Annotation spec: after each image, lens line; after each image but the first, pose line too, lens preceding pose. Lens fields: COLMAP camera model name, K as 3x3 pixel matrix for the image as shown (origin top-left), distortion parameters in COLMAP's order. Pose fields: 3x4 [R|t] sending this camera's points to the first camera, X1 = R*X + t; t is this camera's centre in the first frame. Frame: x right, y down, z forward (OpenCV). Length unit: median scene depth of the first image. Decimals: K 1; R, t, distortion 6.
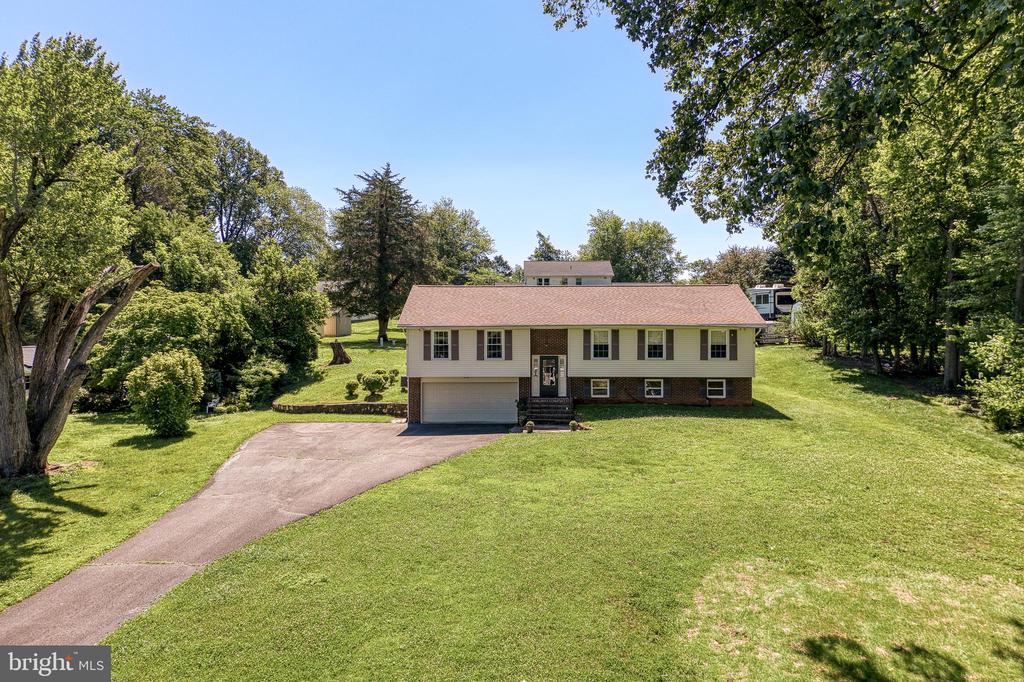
lens RADIAL K [[794.3, 0, 512.0], [0, 794.3, 341.0], [0, 0, 1]] dist [0.135211, 0.003596]
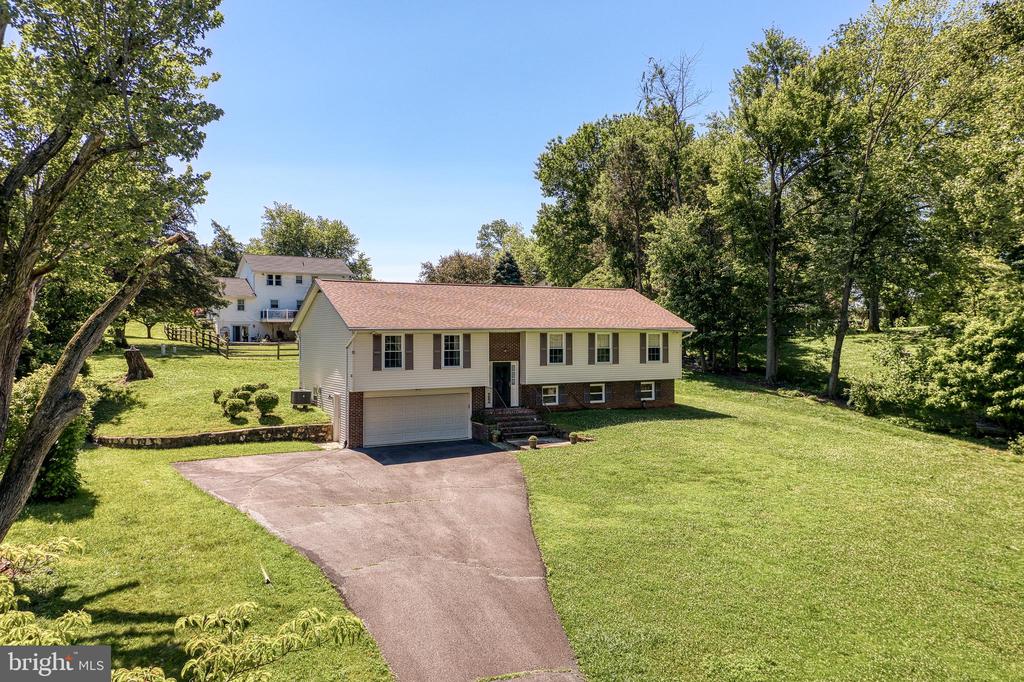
lens RADIAL K [[794.3, 0, 512.0], [0, 794.3, 341.0], [0, 0, 1]] dist [0.135211, 0.003596]
pose [[0.857602, -0.006736, 0.514270, -0.412880], [0.009182, 0.999955, -0.002214, -0.003366], [-0.514232, 0.006621, 0.857625, 0.218807]]
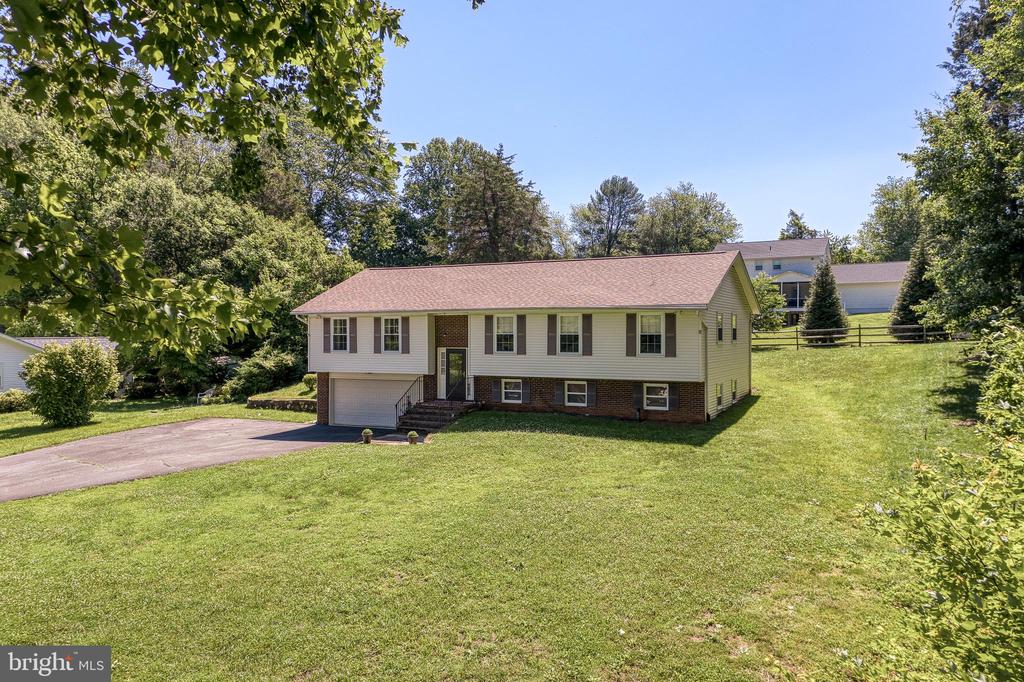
lens RADIAL K [[755.8, 0, 512.0], [0, 755.8, 341.0], [0, 0, 1]] dist [0.121877, 0.000679]
pose [[0.910172, 0.003811, -0.414213, 0.417130], [-0.000094, 0.999960, 0.008992, 0.004113], [0.414231, -0.008145, 0.910135, 0.334910]]
